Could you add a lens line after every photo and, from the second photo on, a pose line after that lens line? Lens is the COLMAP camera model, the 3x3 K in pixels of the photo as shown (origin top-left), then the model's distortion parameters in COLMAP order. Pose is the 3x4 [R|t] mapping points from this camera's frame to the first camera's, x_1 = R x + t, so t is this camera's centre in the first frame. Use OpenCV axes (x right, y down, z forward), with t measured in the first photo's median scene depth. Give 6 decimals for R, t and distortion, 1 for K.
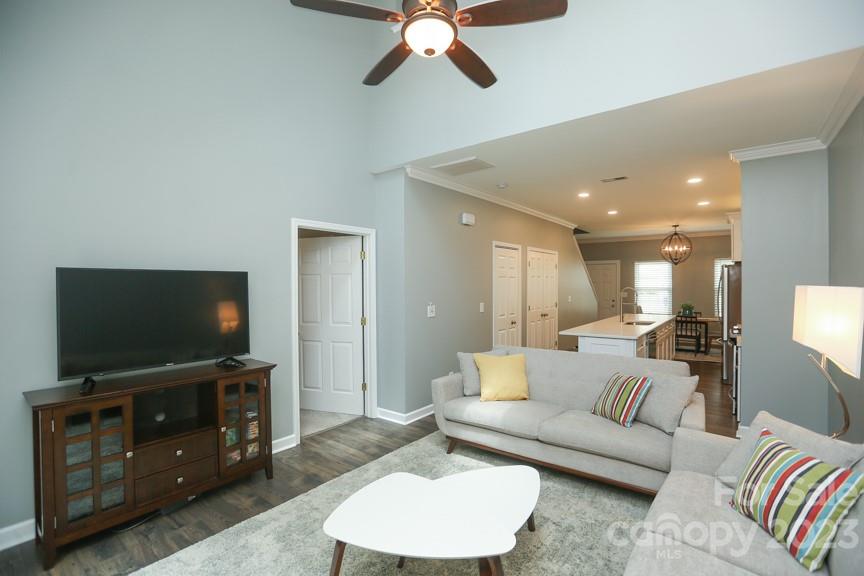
lens RADIAL K [[399.9, 0, 449.7], [0, 399.9, 289.1], [0, 0, 1]] dist [-0.030271, 0.003551]
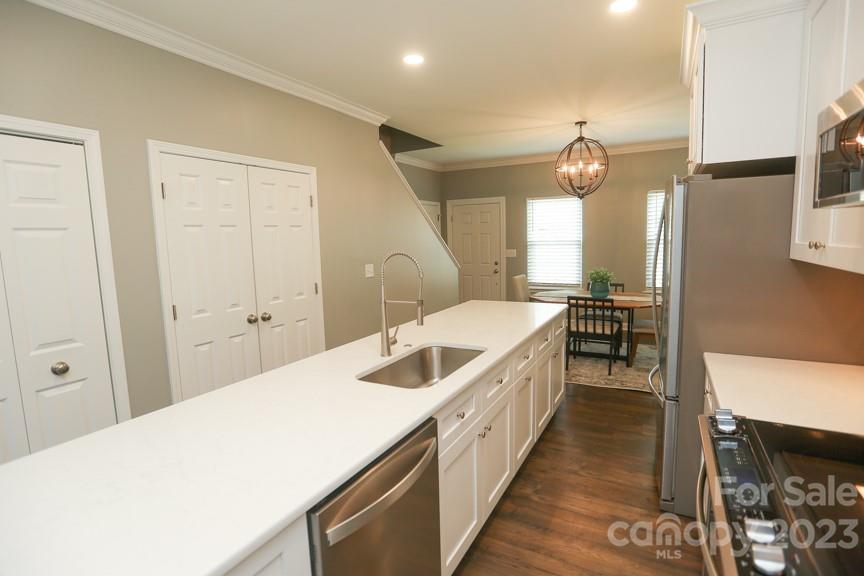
lens RADIAL K [[425.0, 0, 453.3], [0, 425.0, 291.5], [0, 0, 1]] dist [-0.043073, -0.000225]
pose [[0.986532, -0.046503, 0.156820, 0.310639], [0.028760, 0.993114, 0.113566, -0.006257], [-0.161021, -0.107526, 0.981076, 0.461561]]
